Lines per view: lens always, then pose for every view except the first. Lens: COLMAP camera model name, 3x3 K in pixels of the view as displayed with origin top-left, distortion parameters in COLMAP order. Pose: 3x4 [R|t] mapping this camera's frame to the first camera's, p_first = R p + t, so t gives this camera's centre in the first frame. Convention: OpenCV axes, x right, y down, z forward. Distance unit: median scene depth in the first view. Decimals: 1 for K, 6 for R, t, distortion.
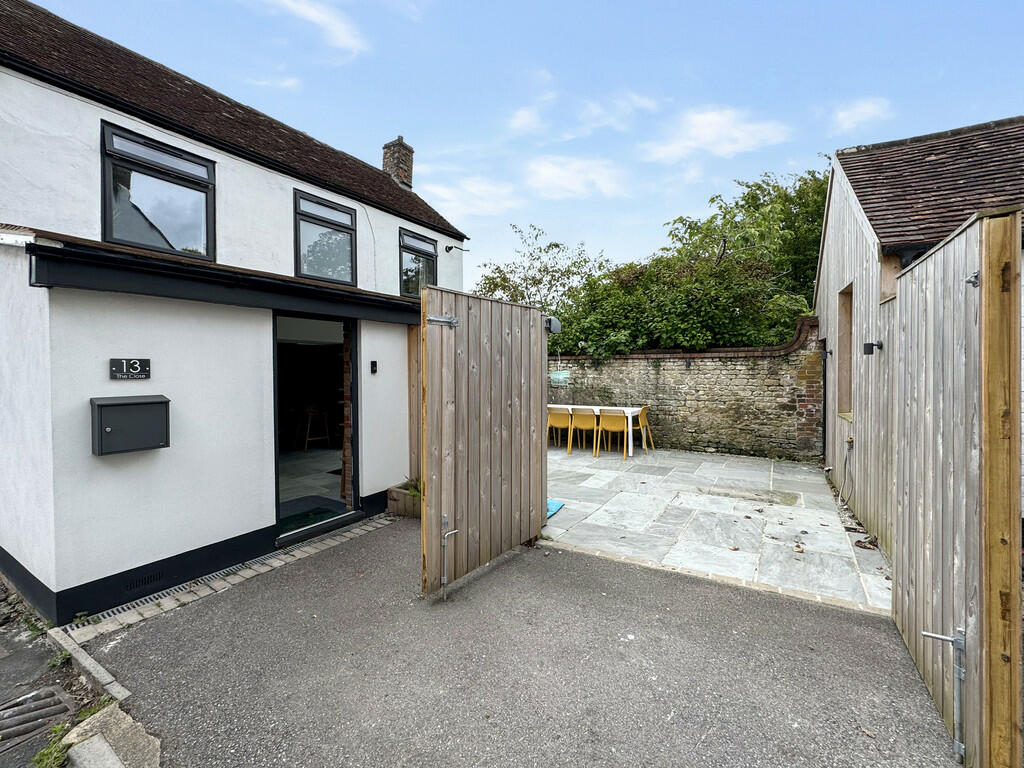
lens RADIAL K [[415.1, 0, 509.8], [0, 415.1, 373.8], [0, 0, 1]] dist [-0.003061, 0.000366]
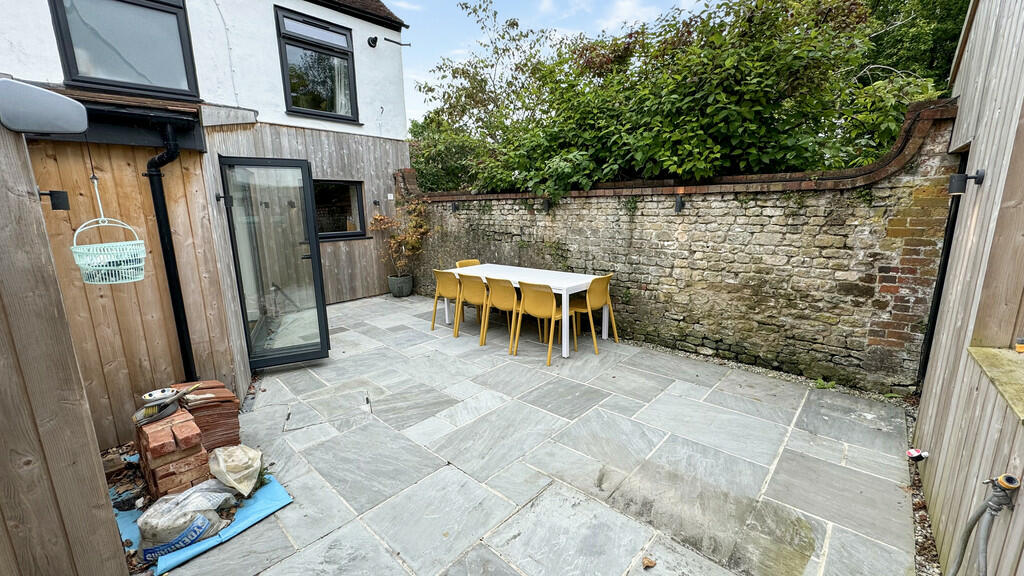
lens RADIAL K [[405.0, 0, 512.3], [0, 405.0, 287.7], [0, 0, 1]] dist [-0.003330, -0.000945]
pose [[0.986123, 0.024730, -0.164165, 0.312560], [0.006121, 0.982755, 0.184812, -0.017373], [0.165904, -0.183252, 0.968966, 0.417249]]
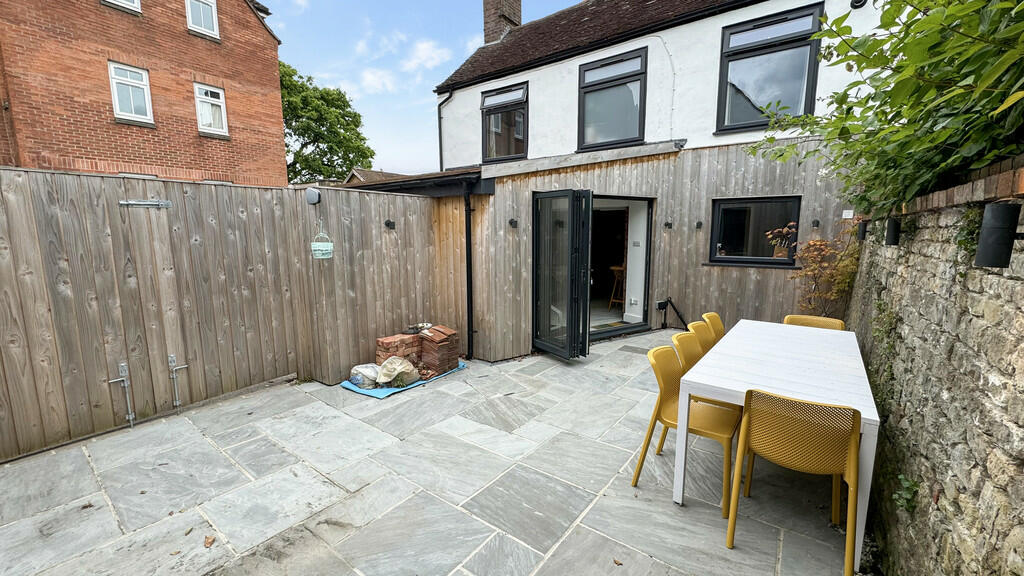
lens RADIAL K [[405.0, 0, 515.6], [0, 405.0, 289.4], [0, 0, 1]] dist [-0.003330, -0.000945]
pose [[-0.051493, 0.152703, -0.986930, 0.613300], [-0.011276, 0.988089, 0.153471, -0.028781], [0.998610, 0.019032, -0.049158, 0.883986]]
